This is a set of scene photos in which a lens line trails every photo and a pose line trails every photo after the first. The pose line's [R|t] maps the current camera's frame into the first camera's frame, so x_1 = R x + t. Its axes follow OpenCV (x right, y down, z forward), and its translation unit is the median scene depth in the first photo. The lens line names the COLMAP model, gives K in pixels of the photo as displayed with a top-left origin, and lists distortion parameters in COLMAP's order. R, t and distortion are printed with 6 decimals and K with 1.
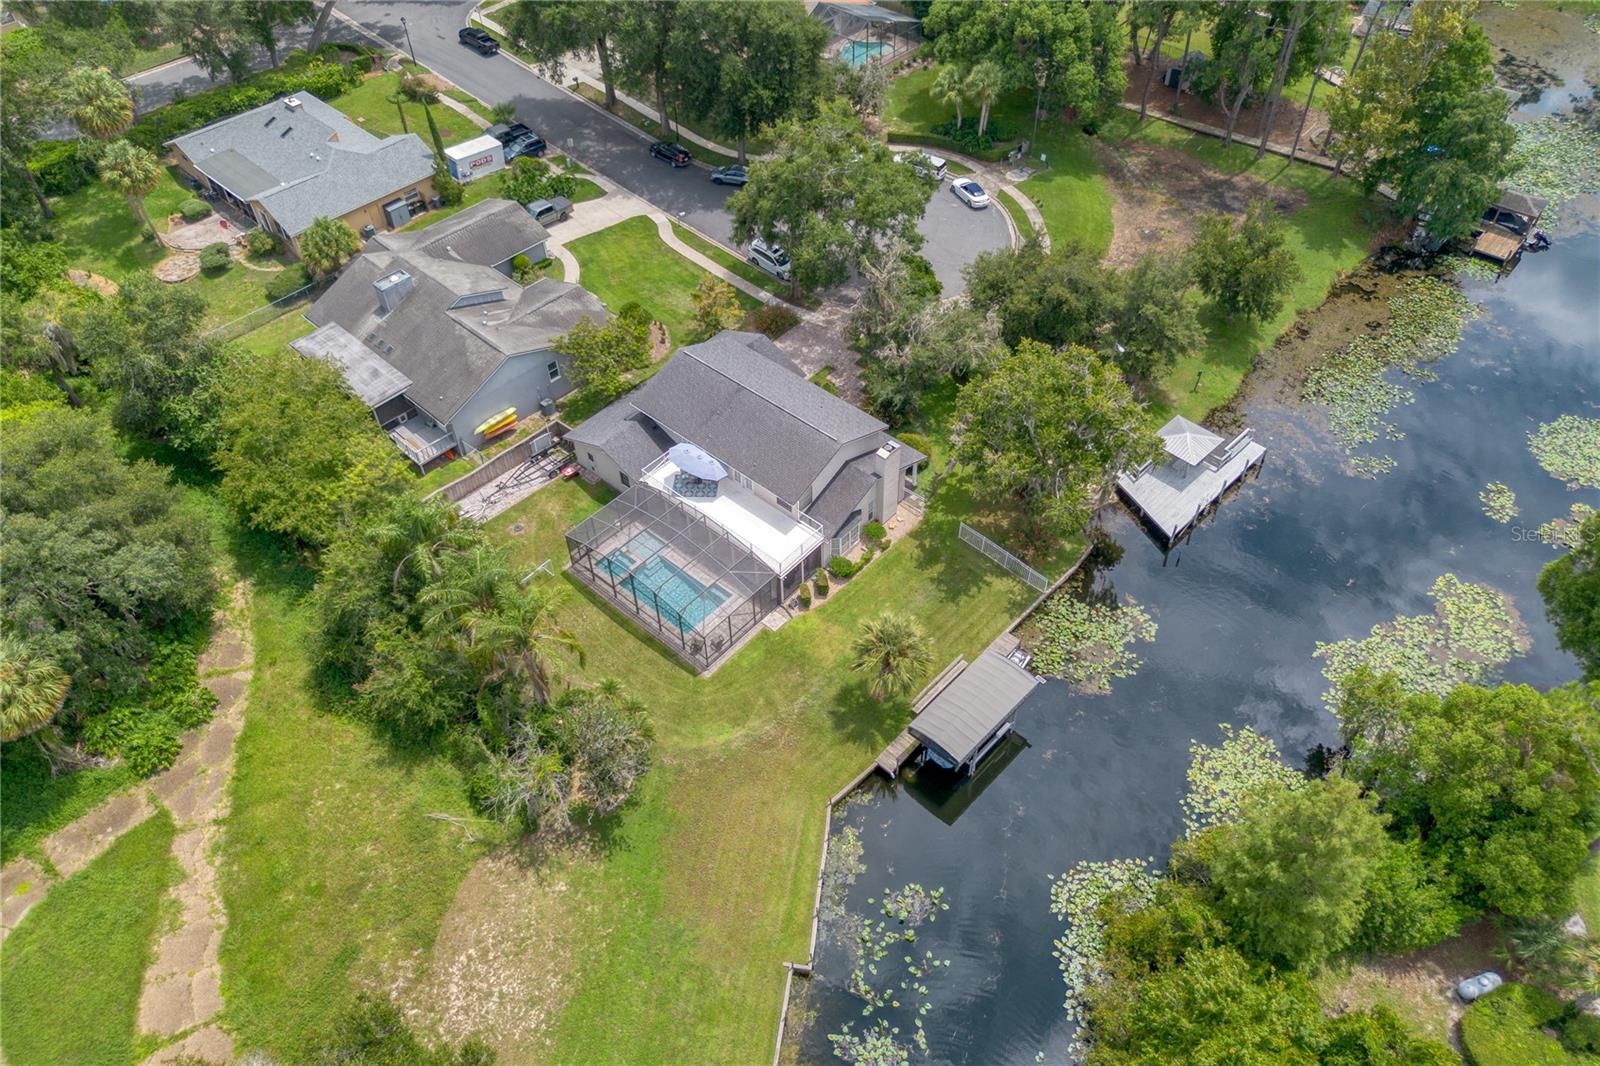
lens RADIAL K [[1137.6, 0, 800.9], [0, 1137.6, 505.7], [0, 0, 1]] dist [0.104818, -0.081809]
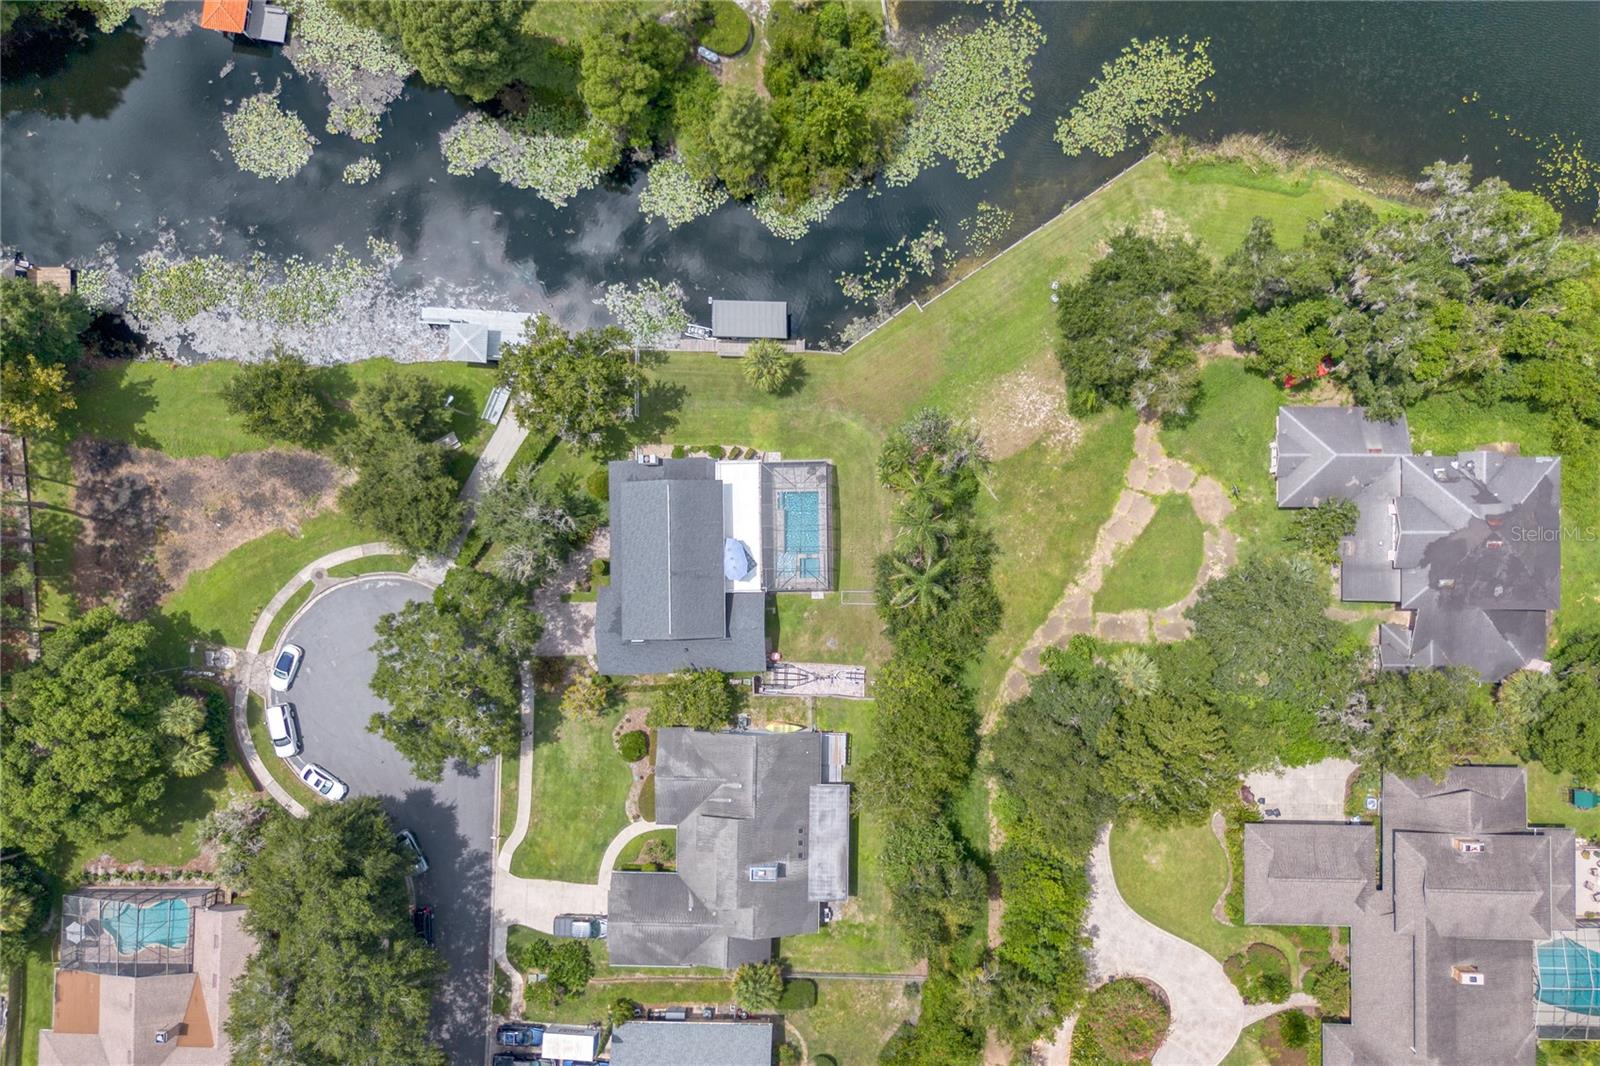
lens RADIAL K [[1137.6, 0, 800.9], [0, 1137.6, 505.7], [0, 0, 1]] dist [0.104818, -0.081809]
pose [[-0.676079, -0.736034, 0.034204, -0.157120], [0.548011, -0.471256, 0.691087, -1.047313], [-0.492545, 0.485974, 0.721962, -0.140794]]
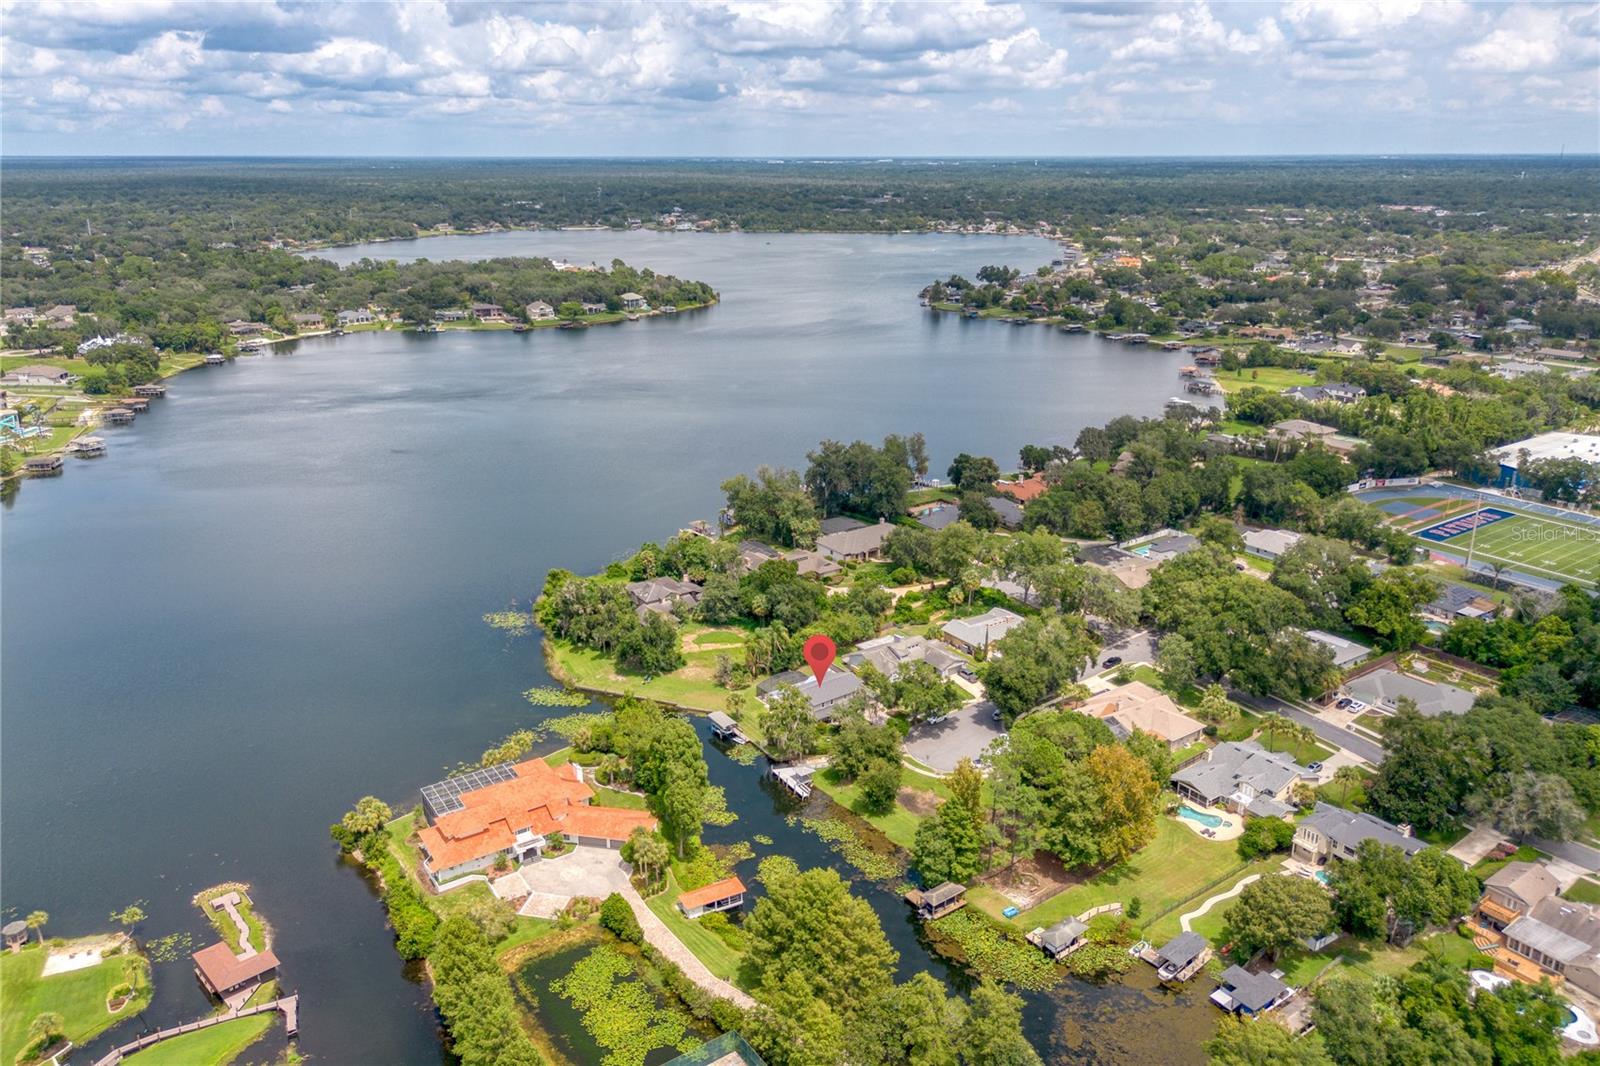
lens RADIAL K [[1137.6, 0, 800.9], [0, 1137.6, 505.7], [0, 0, 1]] dist [0.104818, -0.081809]
pose [[-0.200876, 0.315319, -0.927482, 3.280814], [-0.695438, 0.620911, 0.361712, -1.769541], [0.689938, 0.717666, 0.094558, 0.275950]]
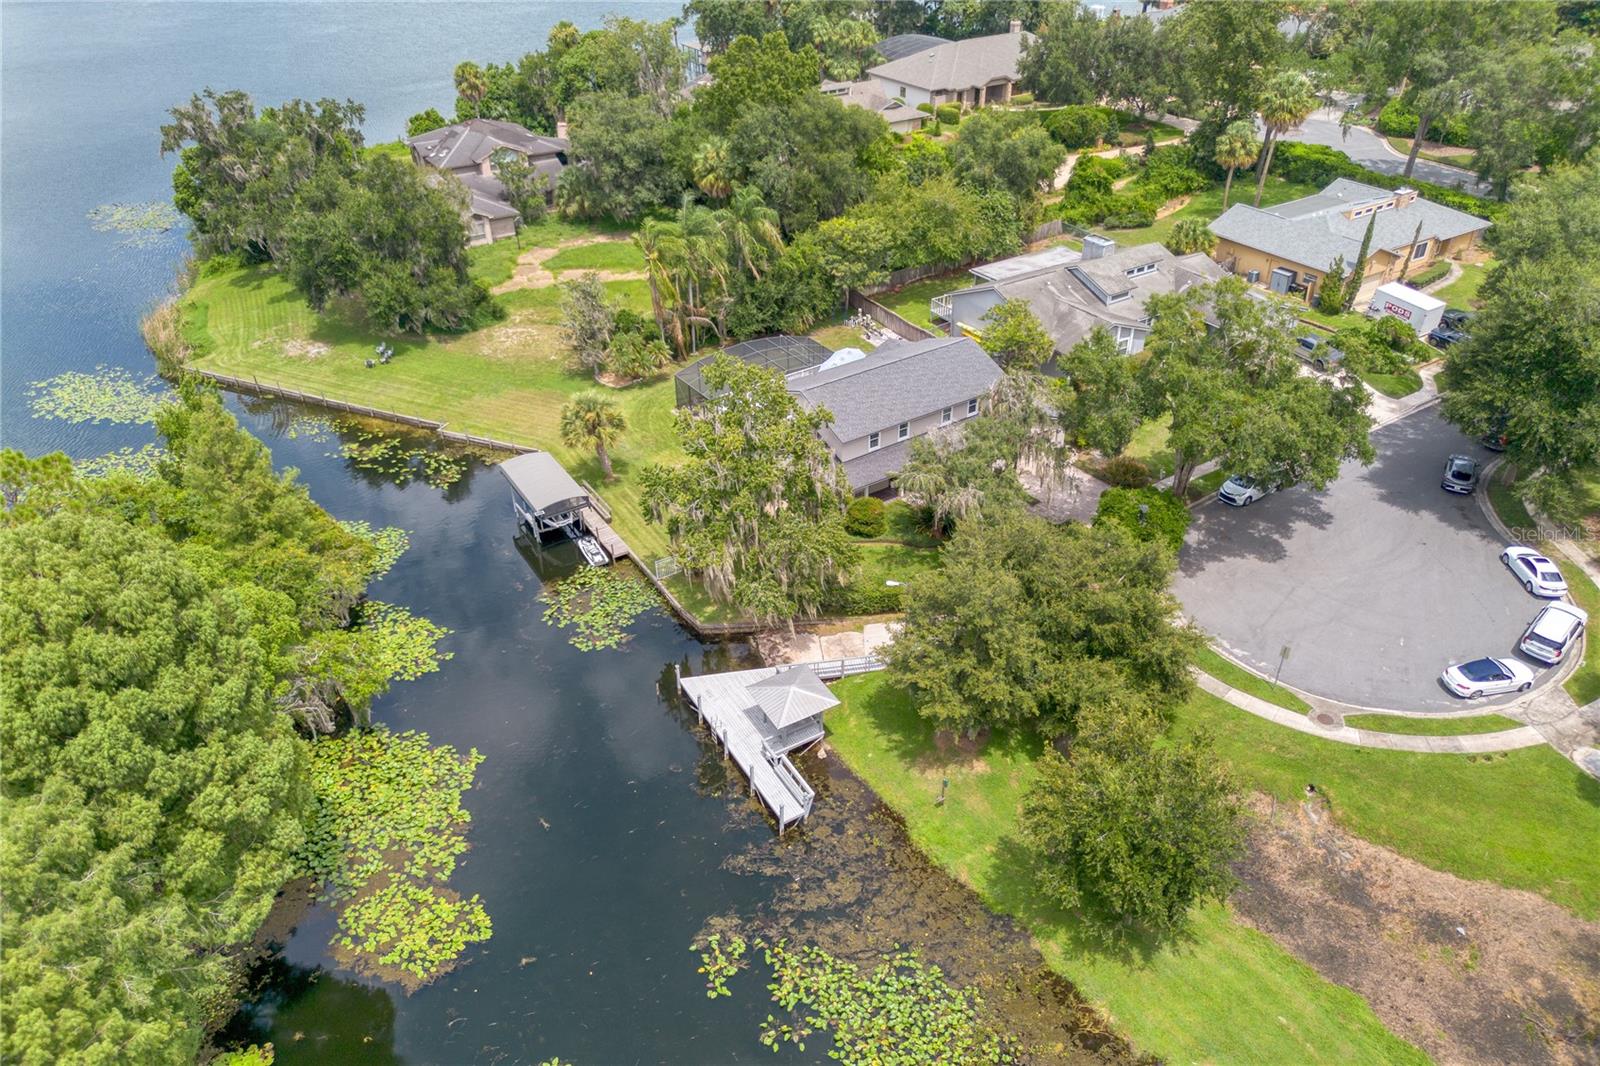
lens RADIAL K [[1137.6, 0, 800.9], [0, 1137.6, 505.7], [0, 0, 1]] dist [0.104818, -0.081809]
pose [[-0.247564, 0.534128, -0.808343, 1.005835], [-0.679750, 0.498765, 0.537749, -0.604357], [0.690400, 0.682598, 0.239597, 0.862927]]
